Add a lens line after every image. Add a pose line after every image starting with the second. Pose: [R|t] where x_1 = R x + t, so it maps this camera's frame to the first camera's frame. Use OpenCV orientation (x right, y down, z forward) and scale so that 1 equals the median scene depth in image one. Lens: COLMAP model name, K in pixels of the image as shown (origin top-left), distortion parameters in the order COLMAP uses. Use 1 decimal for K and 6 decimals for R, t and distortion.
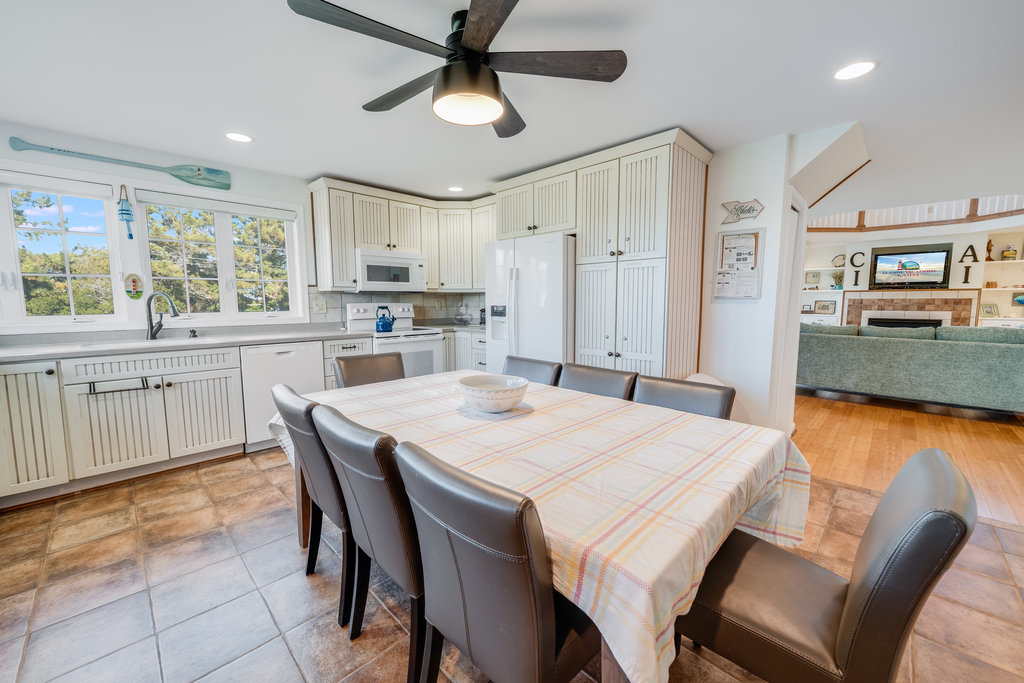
lens RADIAL K [[382.4, 0, 506.4], [0, 382.4, 347.5], [0, 0, 1]] dist [-0.010658, -0.000295]
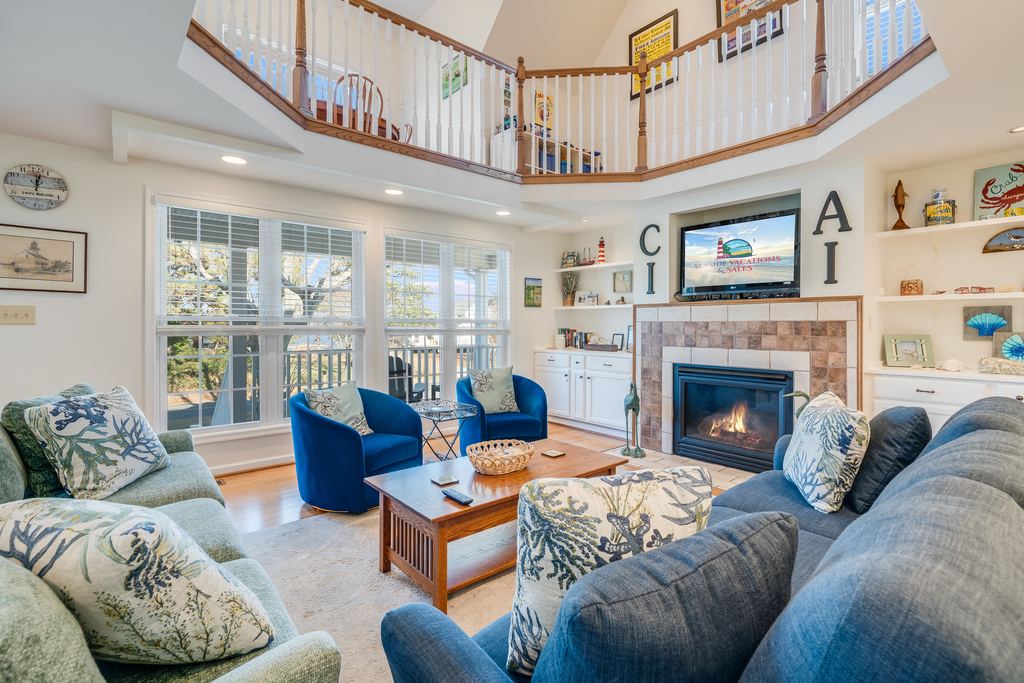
lens RADIAL K [[467.2, 0, 514.6], [0, 467.2, 338.8], [0, 0, 1]] dist [0.003698, 0.000347]
pose [[0.997429, 0.006742, -0.071344, 0.887494], [-0.013190, 0.995826, -0.090310, -0.059137], [0.070437, 0.091018, 0.993355, 0.461669]]
